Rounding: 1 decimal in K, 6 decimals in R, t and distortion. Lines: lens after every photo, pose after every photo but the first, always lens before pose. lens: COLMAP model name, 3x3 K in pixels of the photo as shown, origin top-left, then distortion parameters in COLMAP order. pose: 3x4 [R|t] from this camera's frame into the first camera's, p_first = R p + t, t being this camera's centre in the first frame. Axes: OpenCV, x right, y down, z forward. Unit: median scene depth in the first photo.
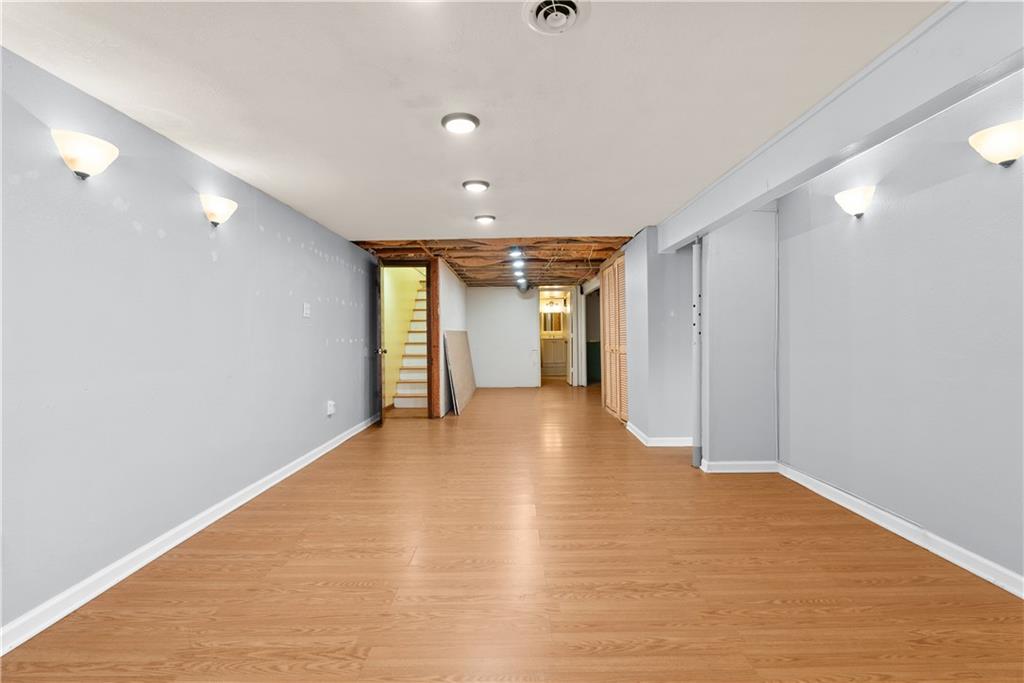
lens RADIAL K [[456.9, 0, 510.0], [0, 456.9, 330.9], [0, 0, 1]] dist [-0.000957, 0.000548]
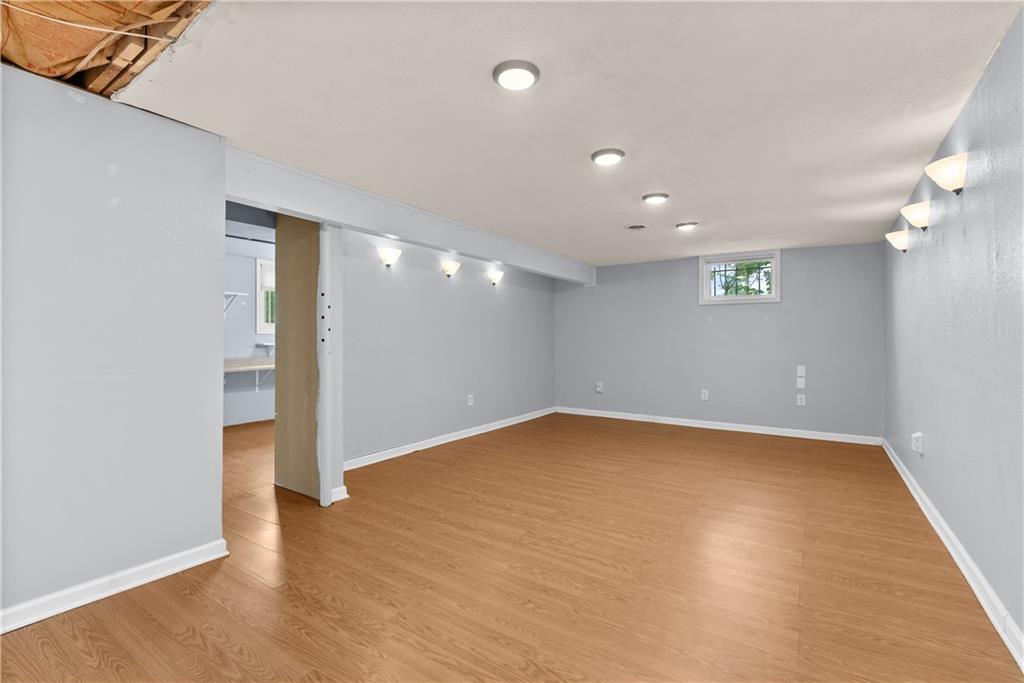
lens RADIAL K [[454.9, 0, 512.0], [0, 454.9, 341.5], [0, 0, 1]] dist [-0.013973, 0.007866]
pose [[-0.833808, 0.007983, 0.551997, -0.439502], [0.003598, 0.999953, -0.009026, 0.021536], [-0.552043, -0.005540, -0.833797, 2.092662]]
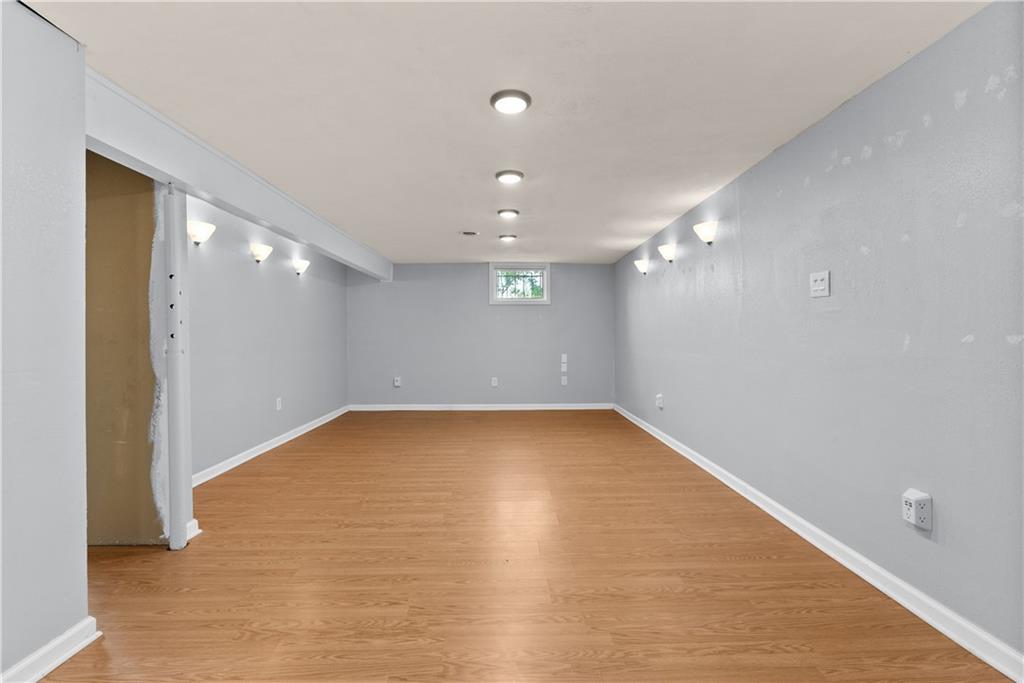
lens RADIAL K [[454.9, 0, 512.0], [0, 454.9, 341.5], [0, 0, 1]] dist [-0.013973, 0.007866]
pose [[-0.999473, 0.017125, -0.027581, -0.053202], [0.017002, 0.999845, 0.004676, 0.024922], [0.027657, 0.004204, -0.999609, 2.300073]]
